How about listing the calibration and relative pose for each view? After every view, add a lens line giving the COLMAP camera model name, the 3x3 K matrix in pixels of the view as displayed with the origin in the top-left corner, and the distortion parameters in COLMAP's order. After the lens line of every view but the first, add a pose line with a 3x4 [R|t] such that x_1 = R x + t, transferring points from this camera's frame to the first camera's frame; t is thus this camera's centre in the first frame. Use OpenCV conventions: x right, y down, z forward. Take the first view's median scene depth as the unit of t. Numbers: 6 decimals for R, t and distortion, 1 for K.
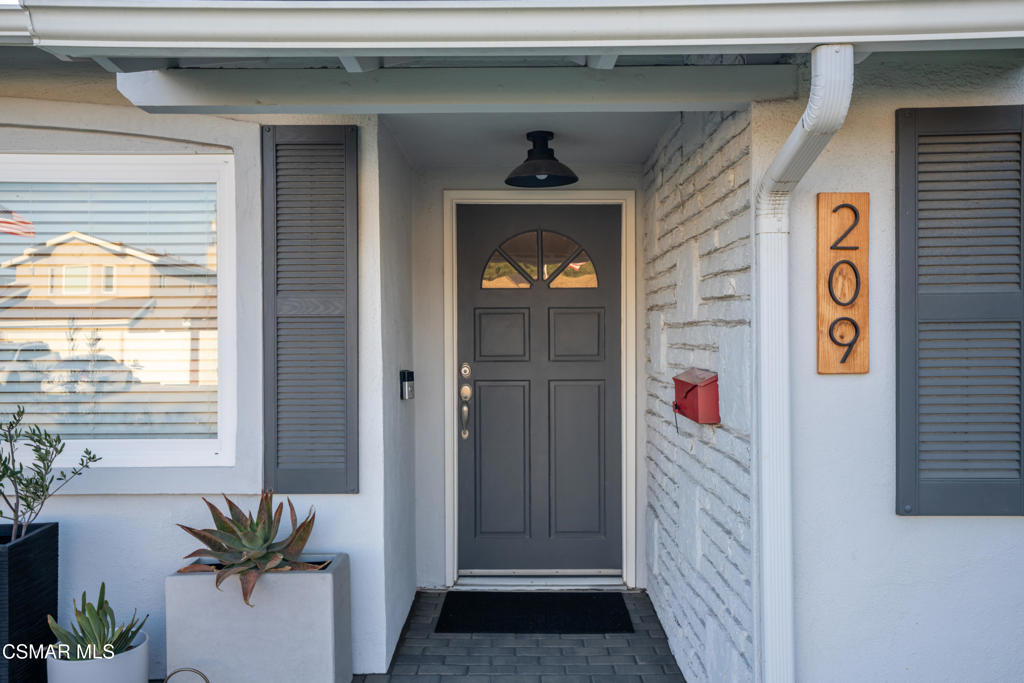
lens RADIAL K [[897.1, 0, 512.0], [0, 897.1, 341.5], [0, 0, 1]] dist [0.010074, 0.004147]
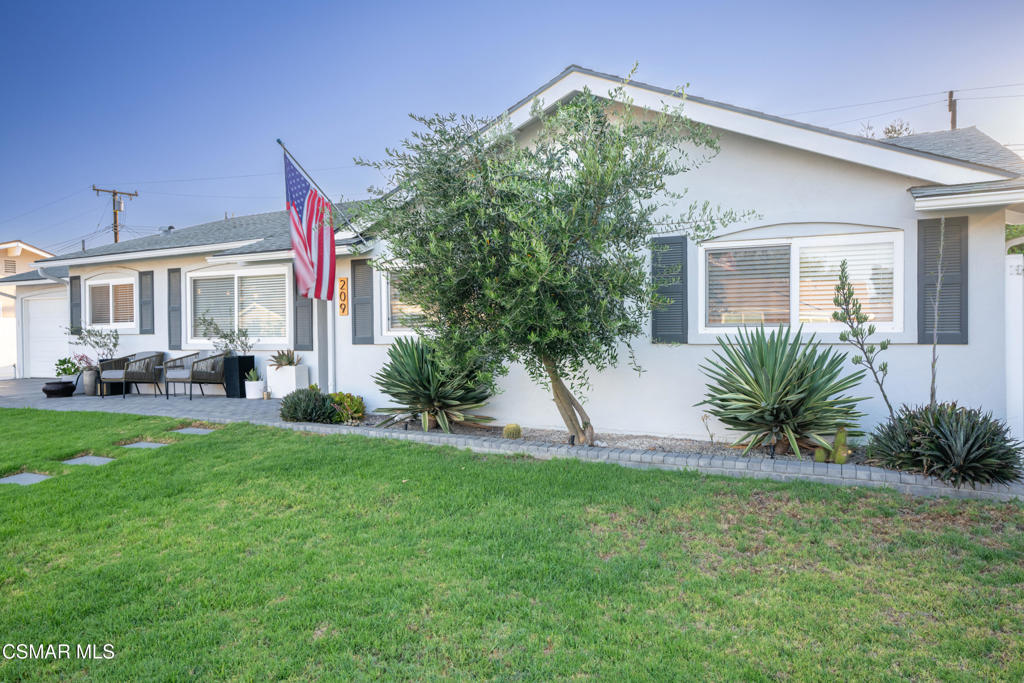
lens RADIAL K [[669.0, 0, 512.0], [0, 669.0, 341.5], [0, 0, 1]] dist [0.003177, 0.000883]
pose [[0.899213, 0.001117, -0.437510, 1.699830], [0.003455, 0.999947, 0.009654, 0.090219], [0.437498, -0.010193, 0.899162, -1.124759]]
